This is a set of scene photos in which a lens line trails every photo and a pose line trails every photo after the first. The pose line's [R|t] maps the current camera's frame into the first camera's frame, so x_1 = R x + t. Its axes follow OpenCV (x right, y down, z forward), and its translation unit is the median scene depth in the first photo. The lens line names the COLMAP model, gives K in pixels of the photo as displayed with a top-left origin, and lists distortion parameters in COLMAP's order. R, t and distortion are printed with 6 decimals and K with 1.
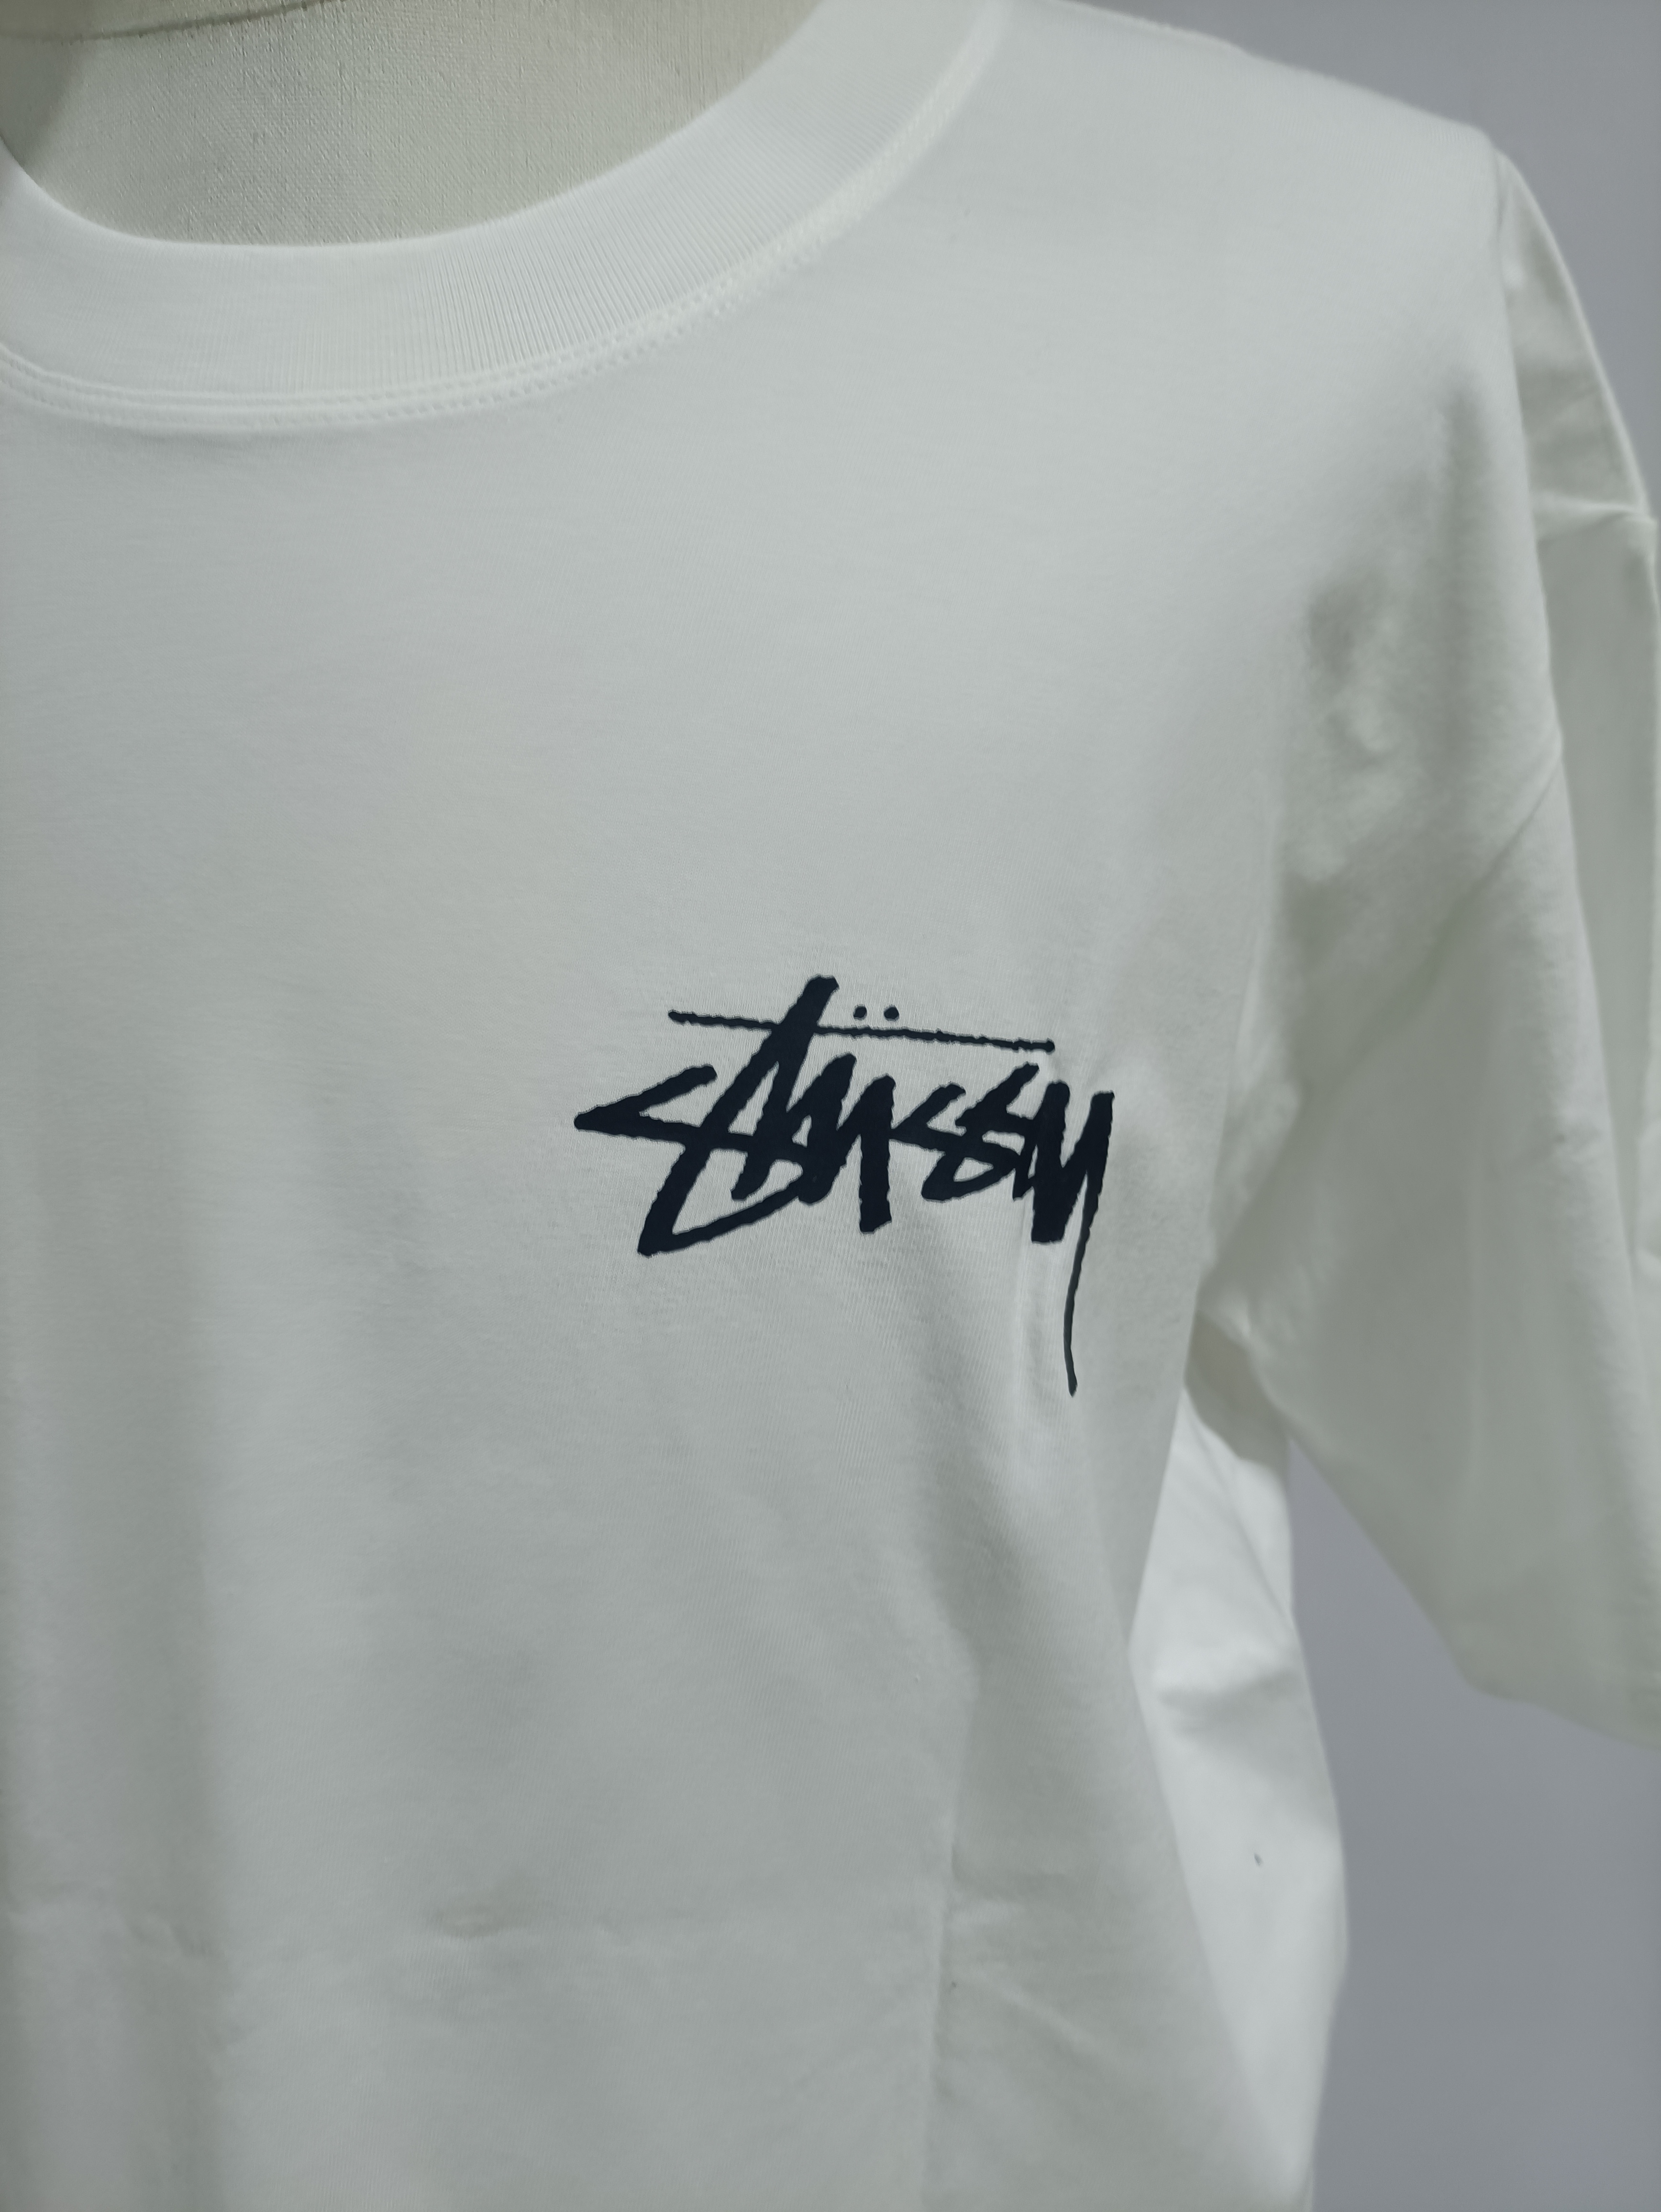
lens RADIAL K [[1780.3, 0, 830.5], [0, 1780.3, 1106.0], [0, 0, 1]] dist [-0.012750, -0.014219]
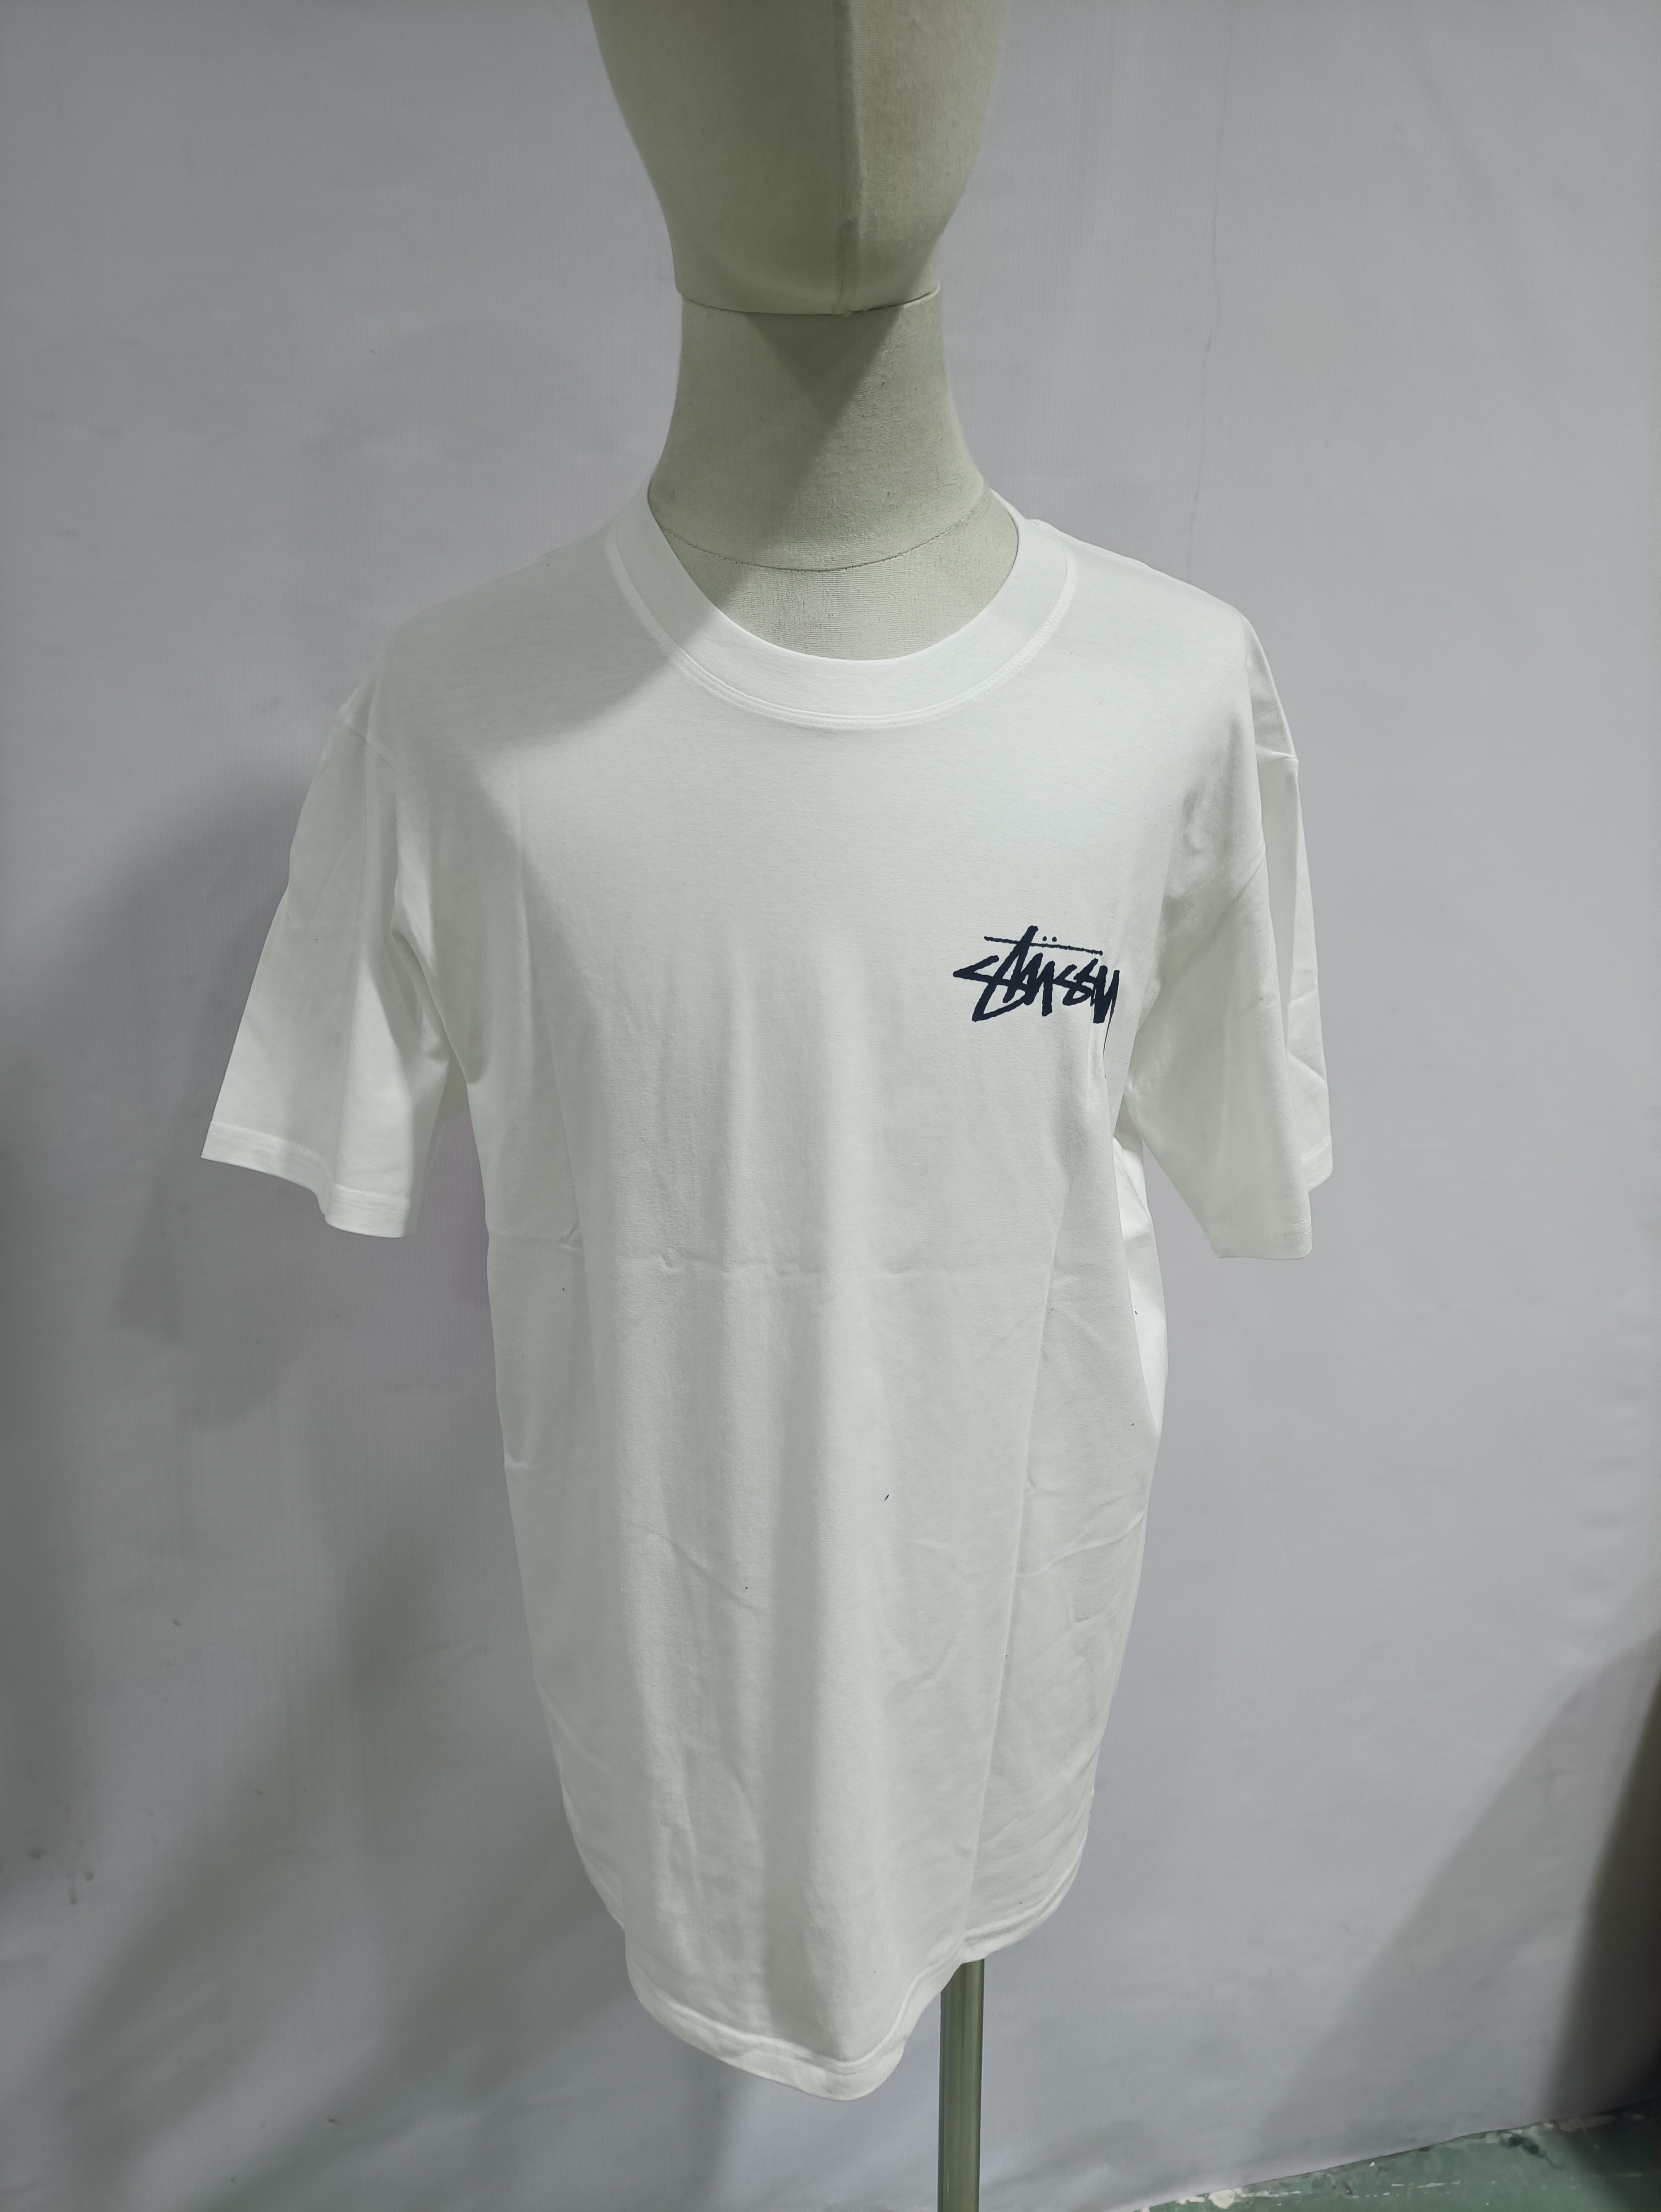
lens RADIAL K [[1595.0, 0, 890.3], [0, 1595.0, 1103.8], [0, 0, 1]] dist [0.013952, -0.004671]
pose [[0.979311, -0.000183, 0.202360, -0.715788], [-0.001305, 0.999973, 0.007220, 0.187387], [-0.202356, -0.007335, 0.979285, -1.417662]]
